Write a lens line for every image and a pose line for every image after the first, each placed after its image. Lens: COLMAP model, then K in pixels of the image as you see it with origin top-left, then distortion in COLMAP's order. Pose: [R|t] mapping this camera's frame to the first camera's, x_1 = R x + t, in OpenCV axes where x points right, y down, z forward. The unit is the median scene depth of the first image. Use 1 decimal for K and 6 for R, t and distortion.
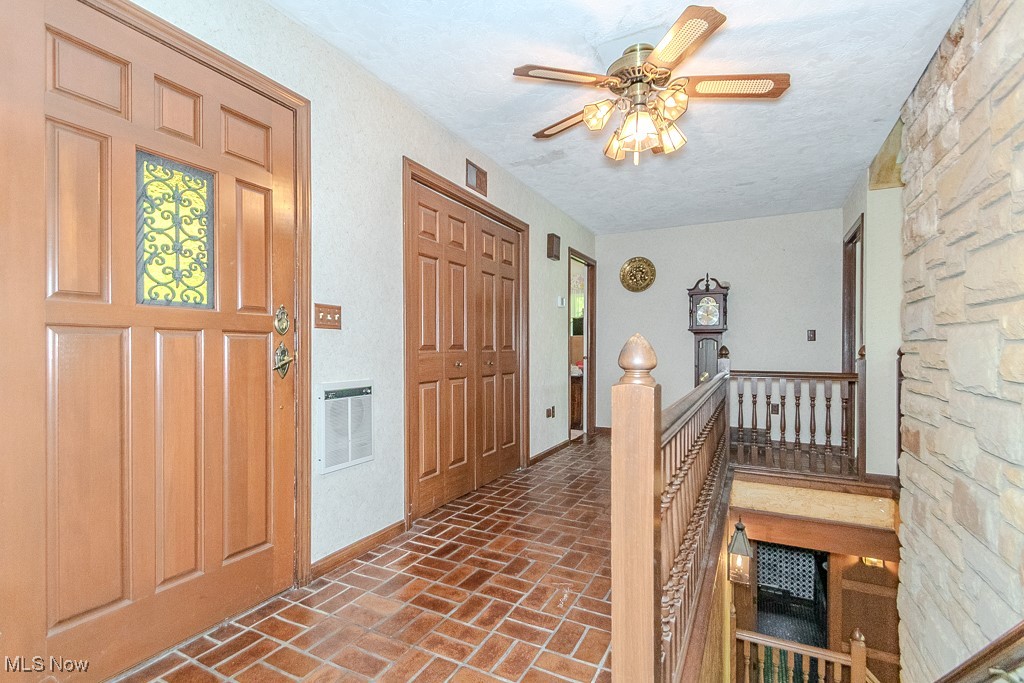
lens RADIAL K [[478.9, 0, 510.1], [0, 478.9, 344.4], [0, 0, 1]] dist [-0.002289, -0.002472]
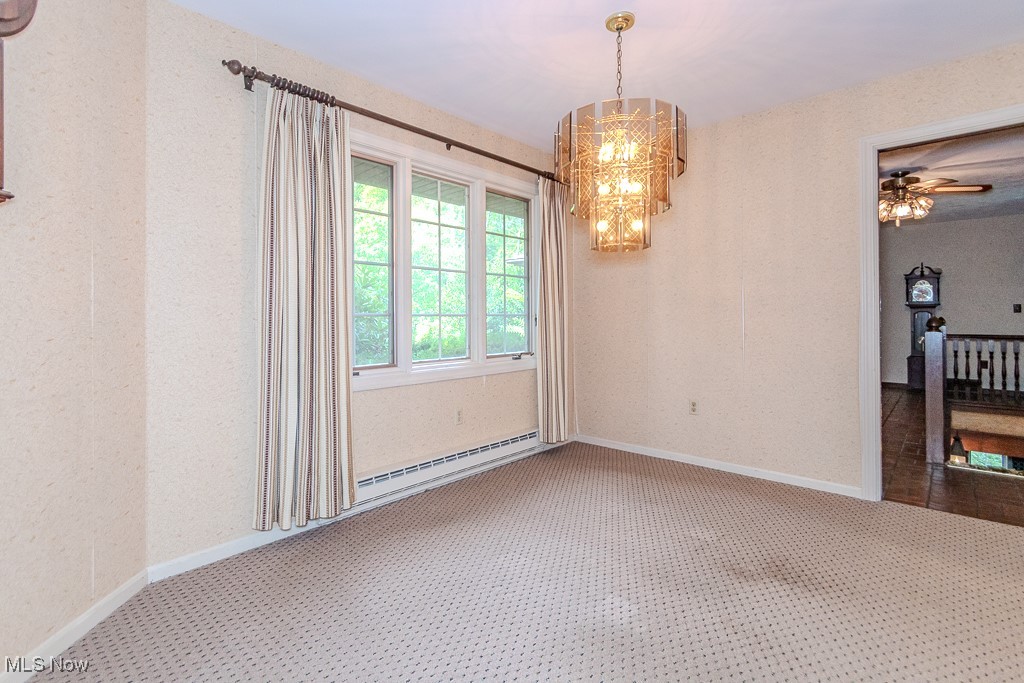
lens RADIAL K [[478.9, 0, 527.6], [0, 478.9, 319.7], [0, 0, 1]] dist [-0.002289, -0.002472]
pose [[0.966741, -0.015517, -0.255285, -0.326256], [0.015680, 0.999876, -0.001400, -0.006136], [0.255275, -0.002649, 0.966865, -0.590357]]
